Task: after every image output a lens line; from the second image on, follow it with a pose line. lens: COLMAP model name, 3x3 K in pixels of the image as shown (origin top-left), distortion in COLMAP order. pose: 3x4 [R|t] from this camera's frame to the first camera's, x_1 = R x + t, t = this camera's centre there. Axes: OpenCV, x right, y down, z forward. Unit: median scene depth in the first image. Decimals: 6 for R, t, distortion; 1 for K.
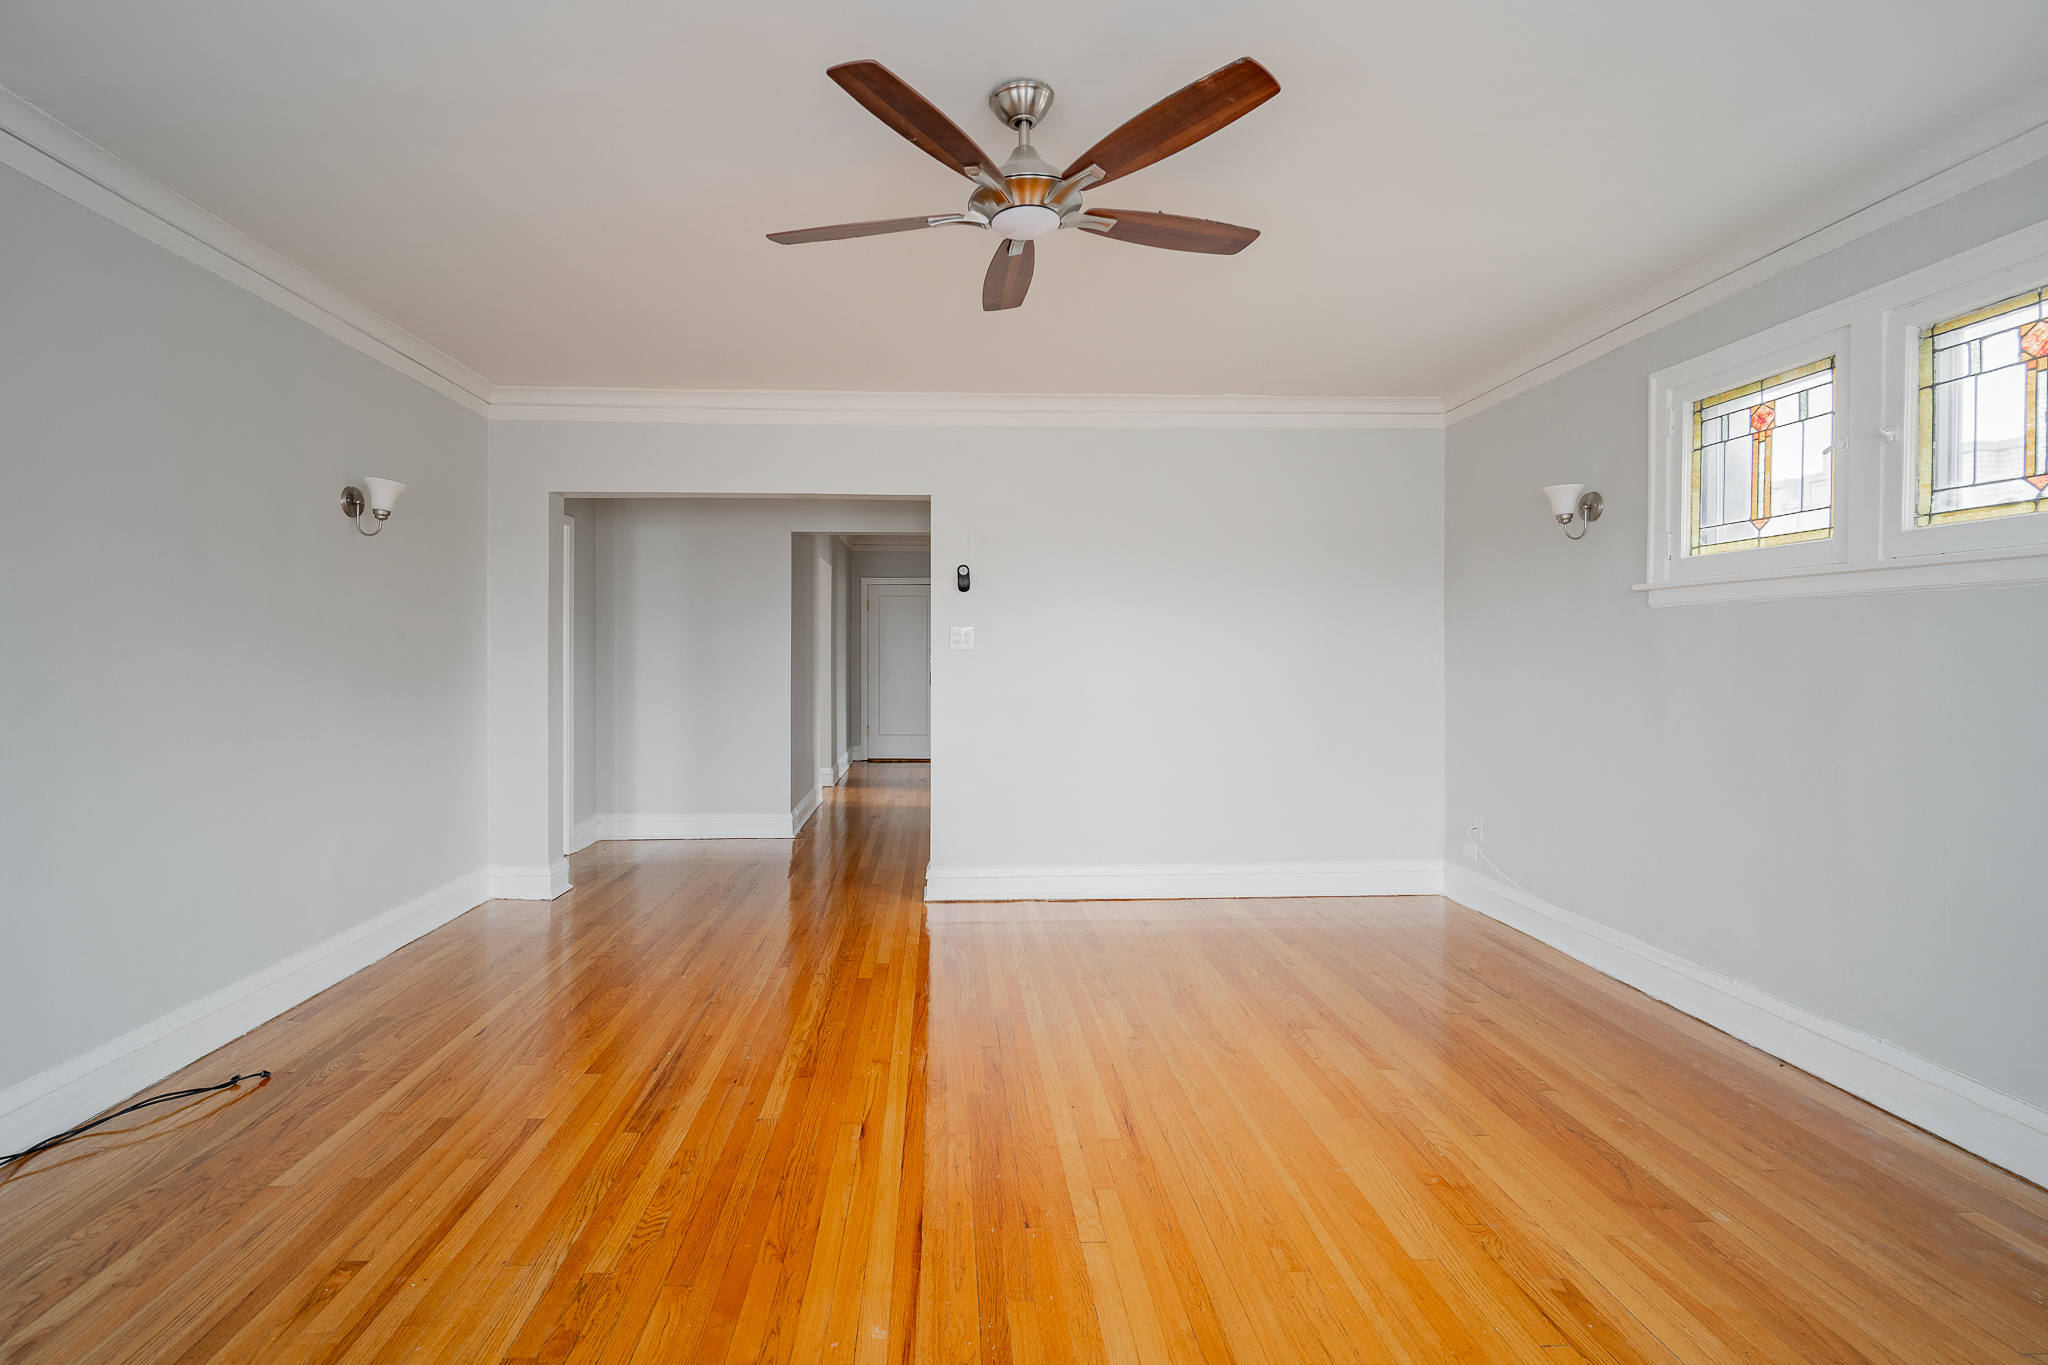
lens RADIAL K [[942.9, 0, 992.5], [0, 942.9, 672.6], [0, 0, 1]] dist [-0.012178, 0.000745]
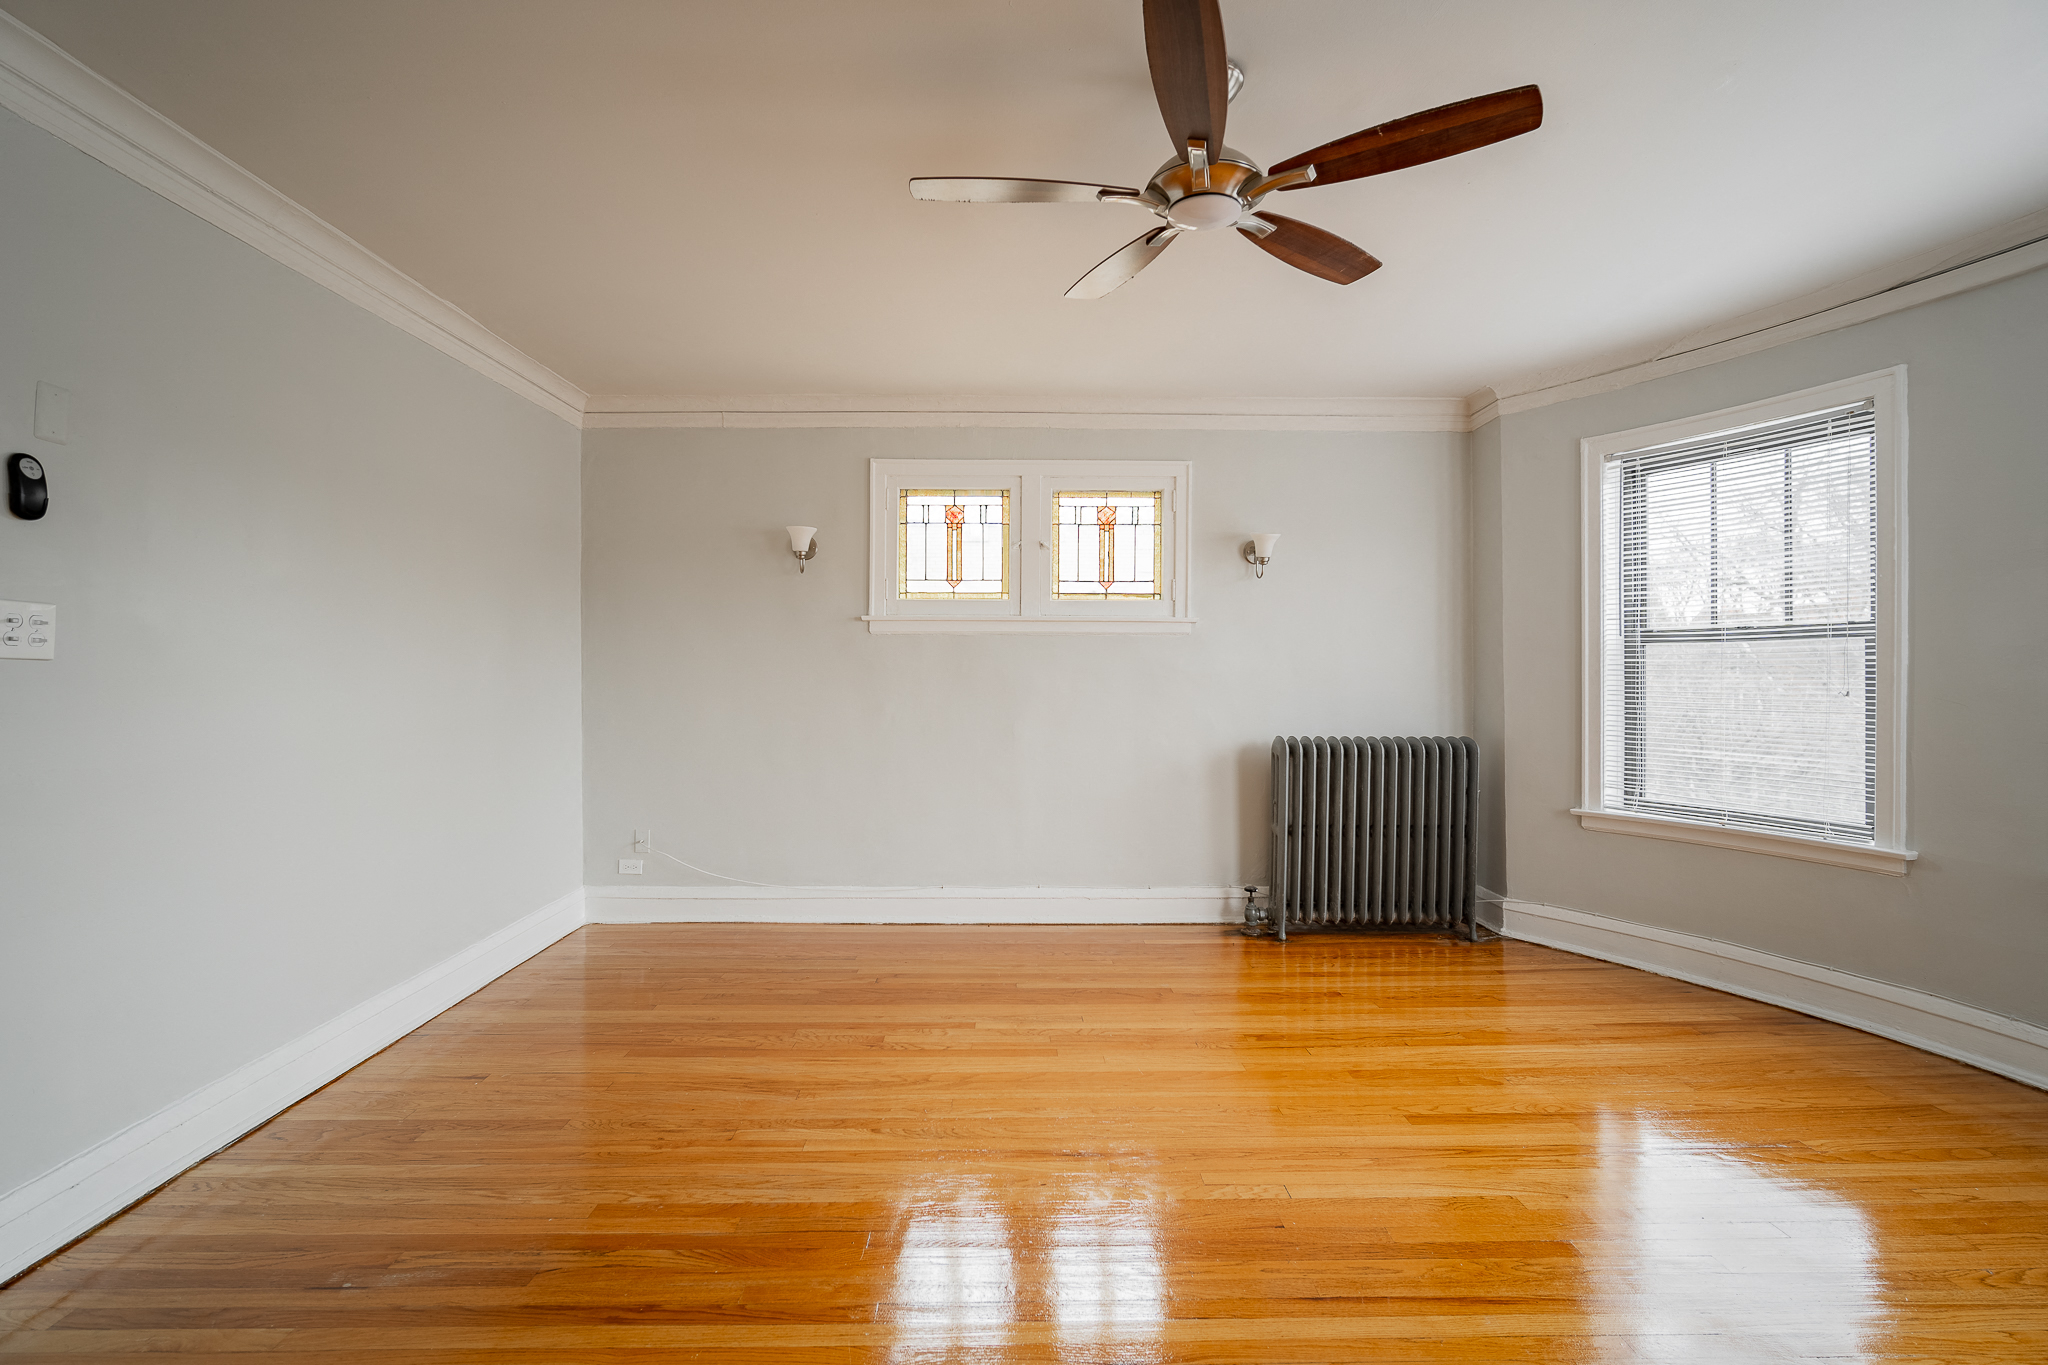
lens RADIAL K [[898.7, 0, 1020.7], [0, 898.7, 678.2], [0, 0, 1]] dist [-0.006465, 0.000558]
pose [[0.017891, -0.012691, 0.999759, -0.528552], [0.017516, 0.999770, 0.012378, -0.016209], [-0.999686, 0.017291, 0.018109, 0.703868]]
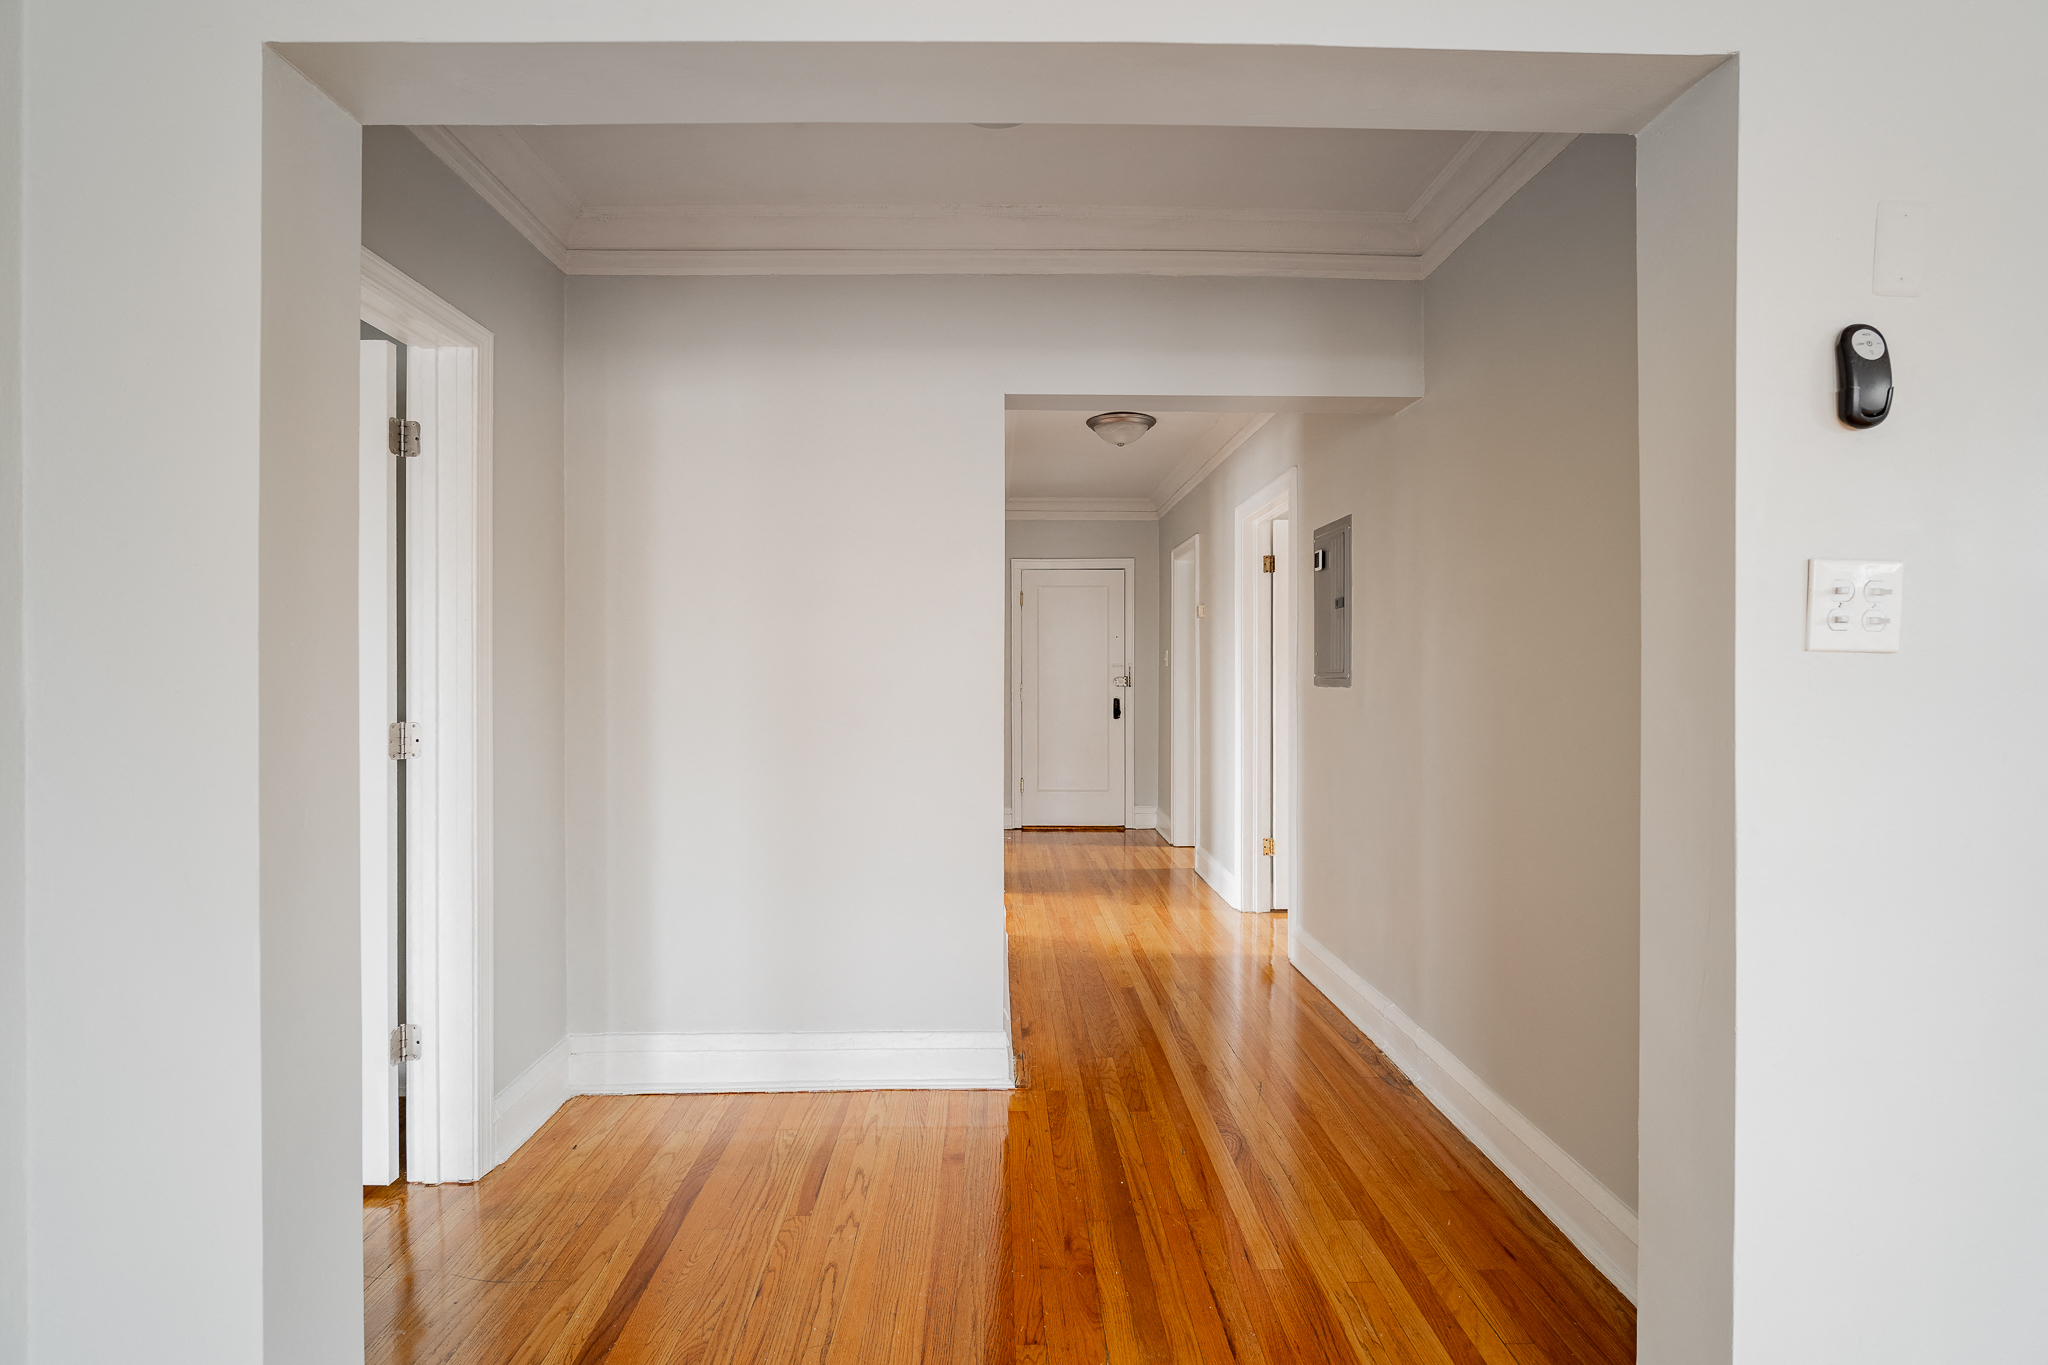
lens RADIAL K [[905.3, 0, 1024.0], [0, 905.3, 682.5], [0, 0, 1]] dist [-0.015284, -0.000335]
pose [[0.999851, -0.003794, -0.016833, -0.325850], [0.003658, 0.999961, -0.008067, -0.018296], [0.016863, 0.008005, 0.999826, 0.951992]]
